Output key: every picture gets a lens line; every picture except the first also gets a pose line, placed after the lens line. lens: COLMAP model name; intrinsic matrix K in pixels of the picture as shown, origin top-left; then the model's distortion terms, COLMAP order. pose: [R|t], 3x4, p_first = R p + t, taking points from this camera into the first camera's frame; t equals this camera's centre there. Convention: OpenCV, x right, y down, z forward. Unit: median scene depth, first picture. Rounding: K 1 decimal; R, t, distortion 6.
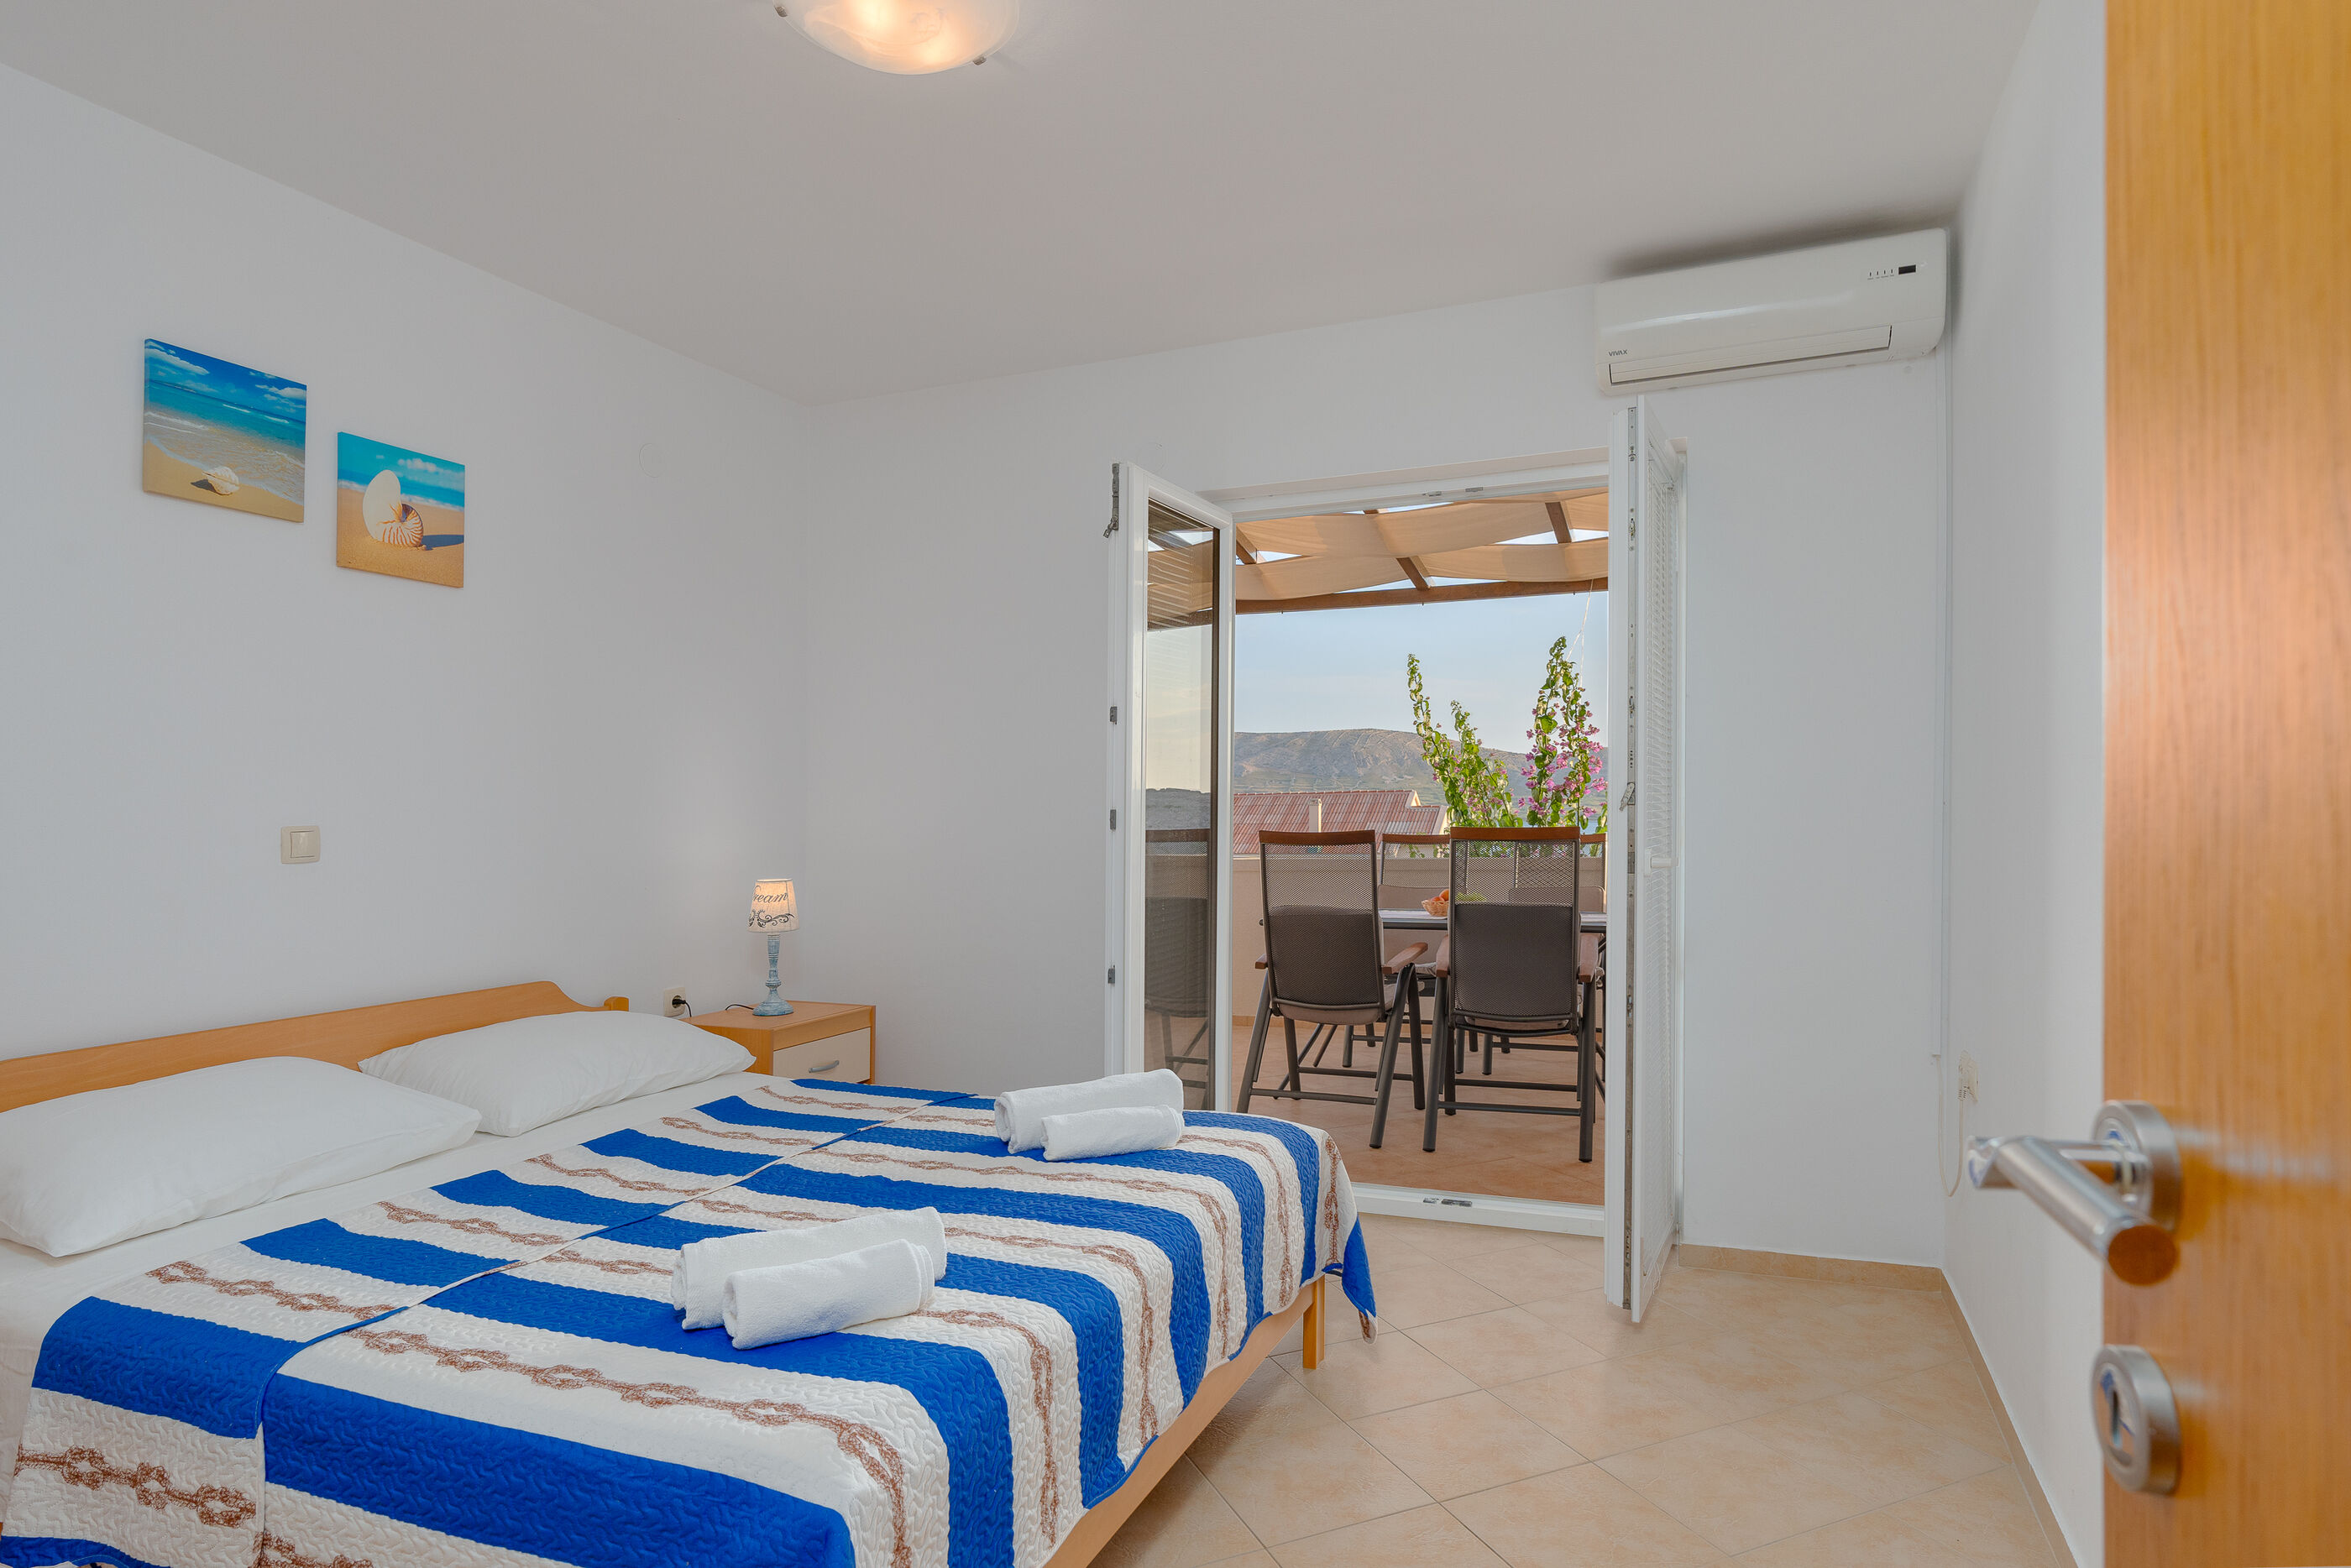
lens RADIAL K [[1316.1, 0, 1223.6], [0, 1316.1, 772.4], [0, 0, 1]] dist [-0.014085, 0.004764]
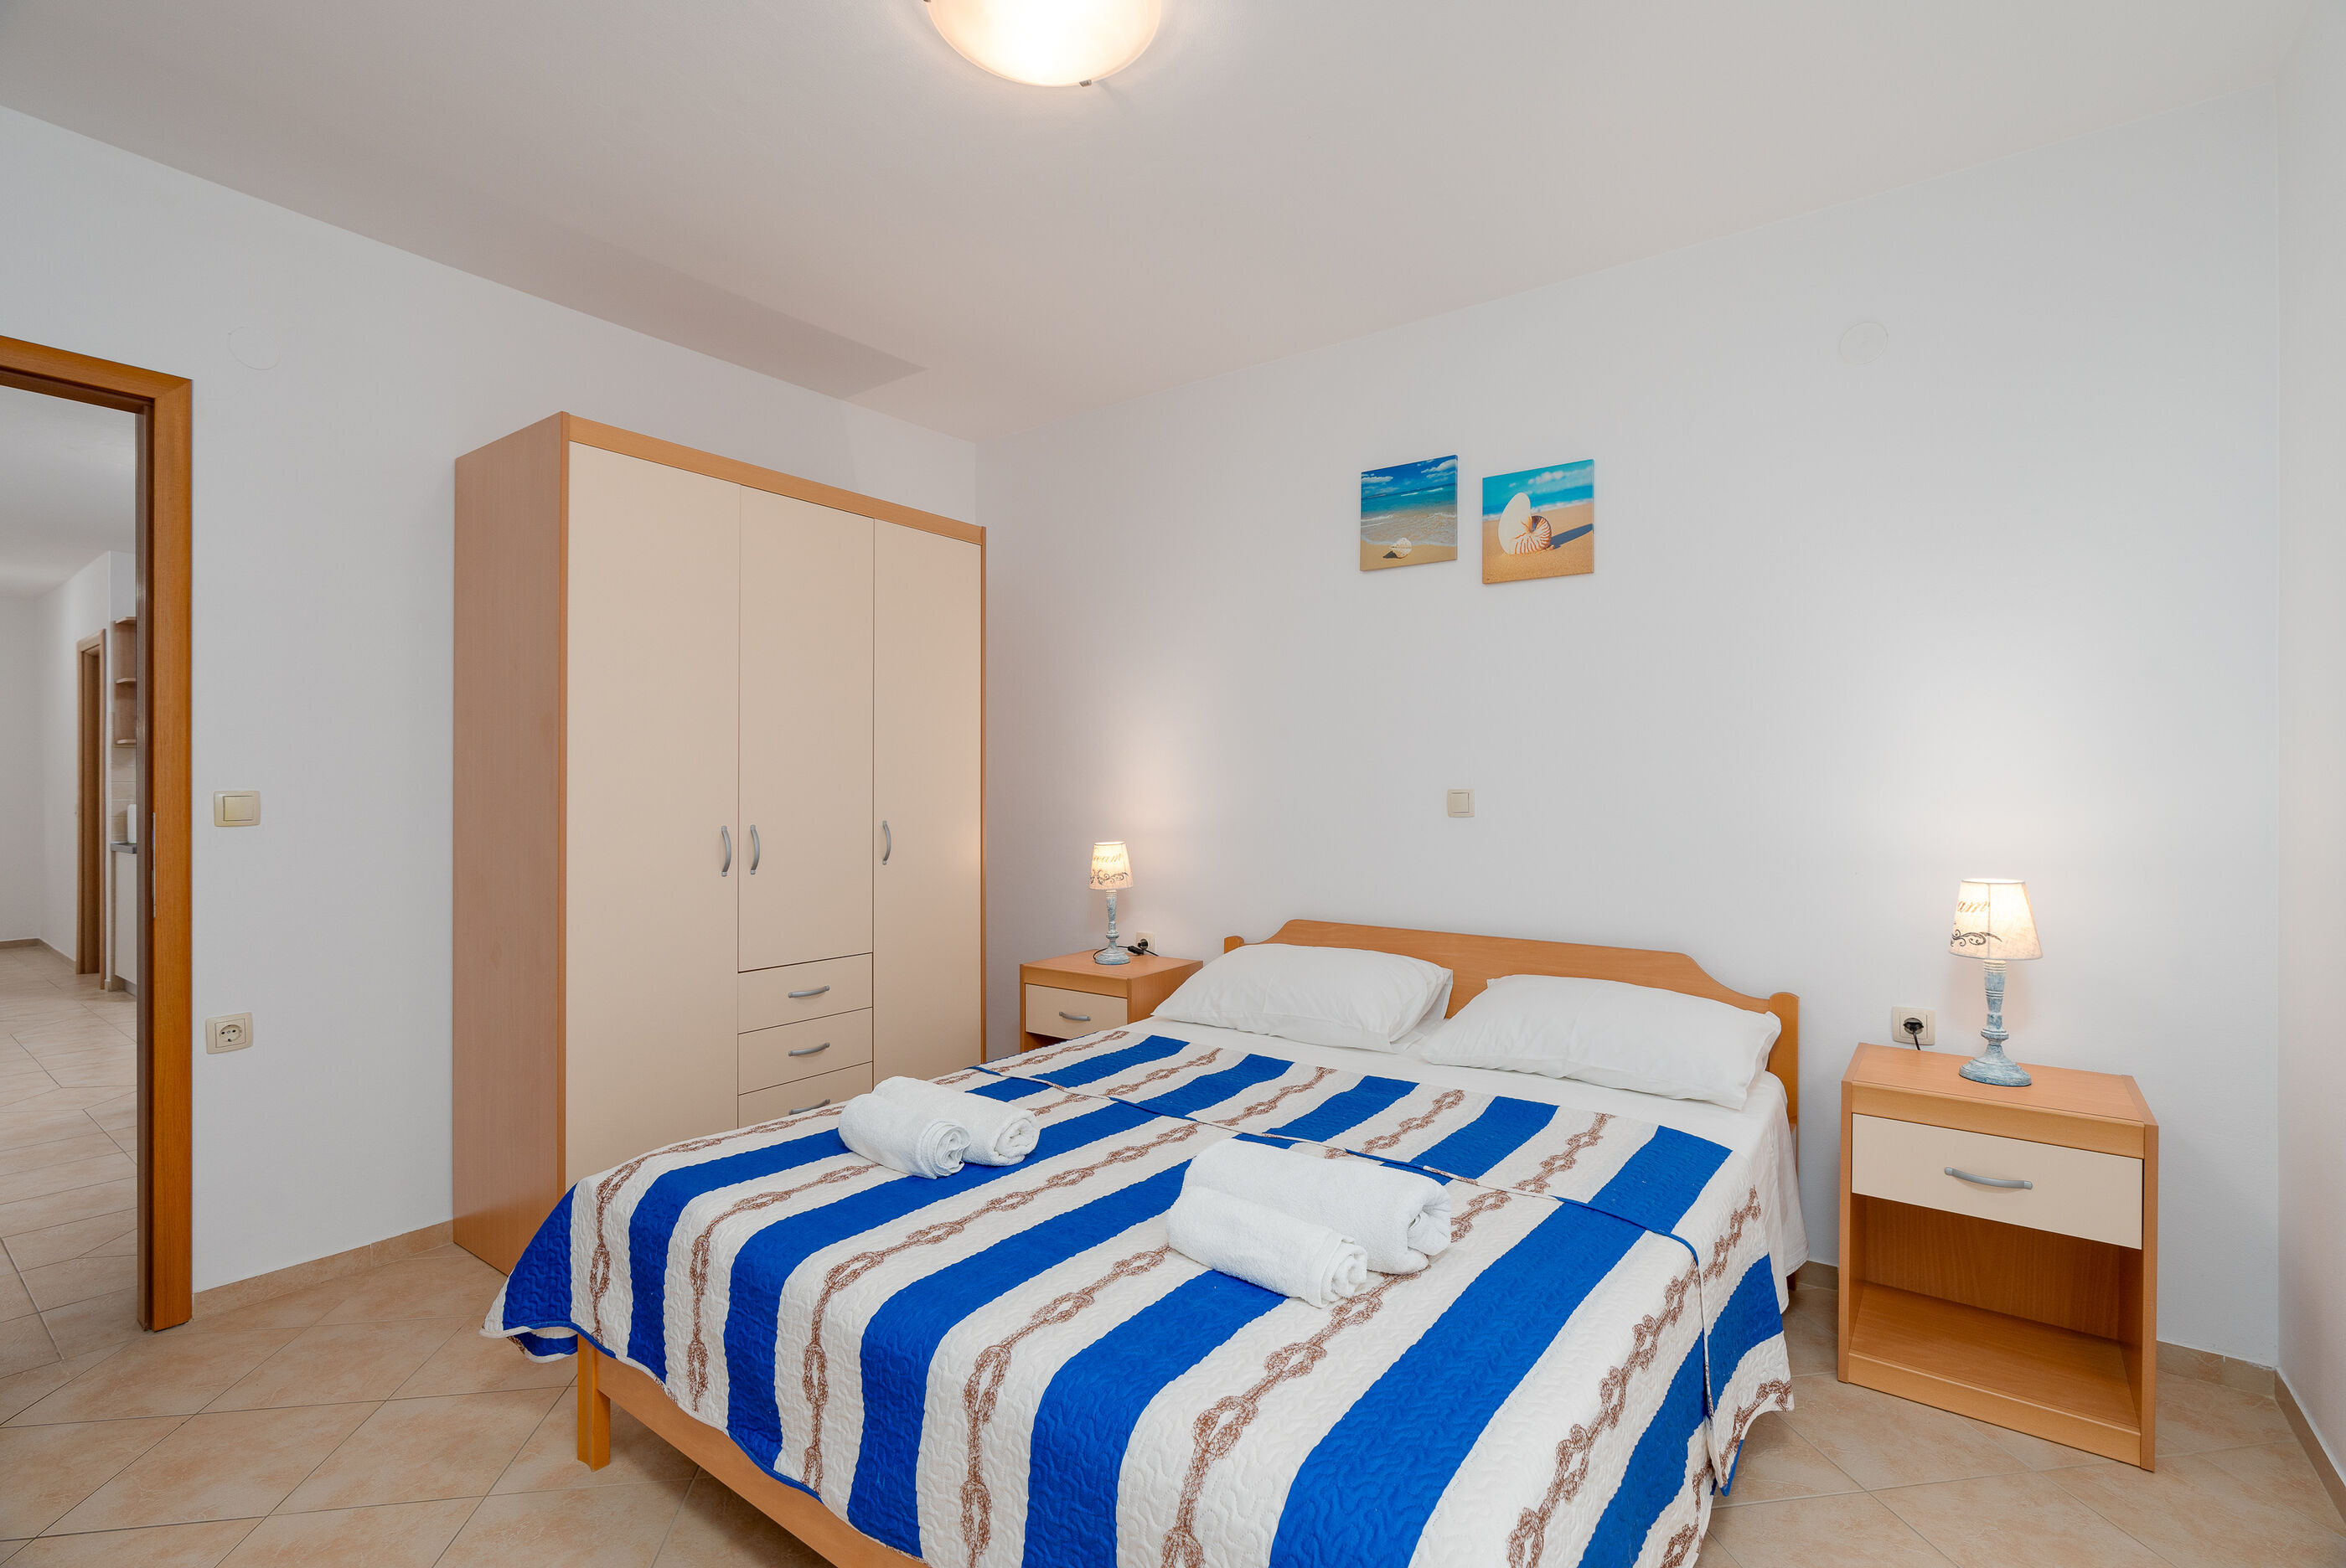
lens RADIAL K [[1041.8, 0, 1150.3], [0, 1041.8, 765.0], [0, 0, 1]] dist [-0.016287, 0.005334]
pose [[-0.276219, -0.009380, -0.961049, 0.345211], [0.028638, 0.999428, -0.017986, 0.023220], [0.960668, -0.032491, -0.275792, 0.885477]]
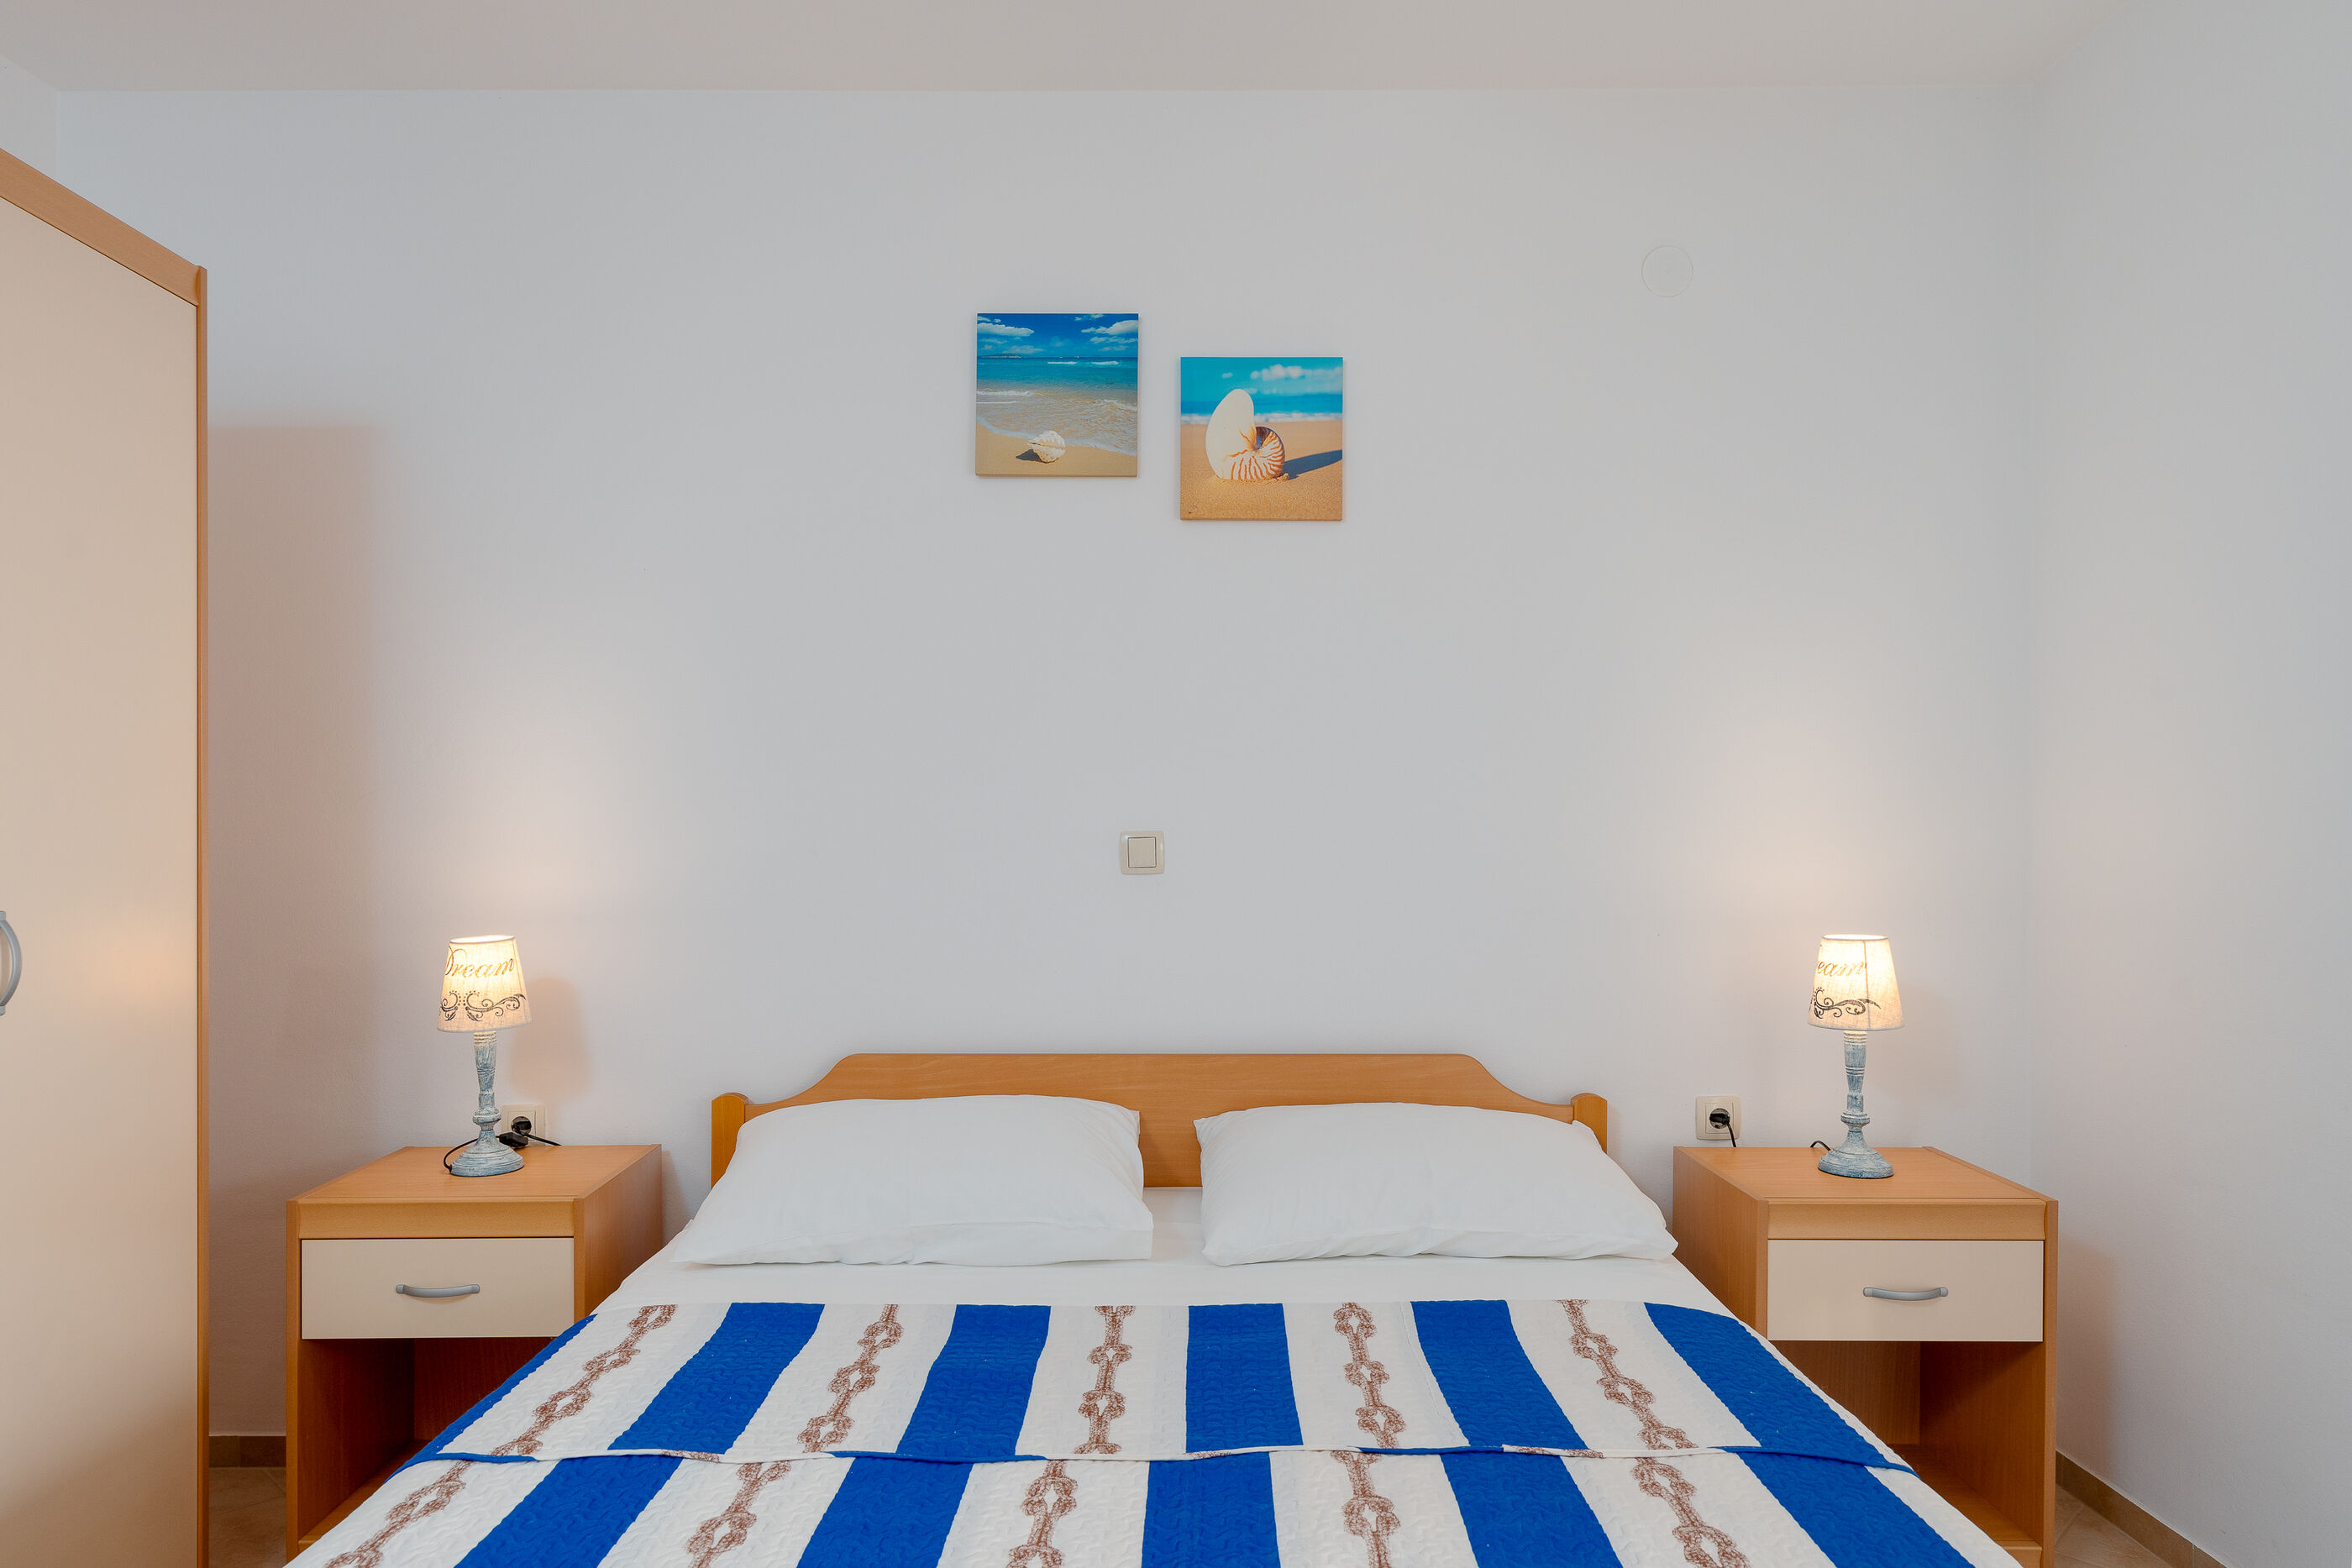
lens RADIAL K [[1484.4, 0, 1132.4], [0, 1484.4, 805.9], [0, 0, 1]] dist [-0.002535, -0.002618]
pose [[0.355509, -0.006031, -0.934653, 0.176822], [0.024029, 0.999708, 0.002689, 0.018956], [0.934364, -0.023415, 0.355550, 0.581908]]
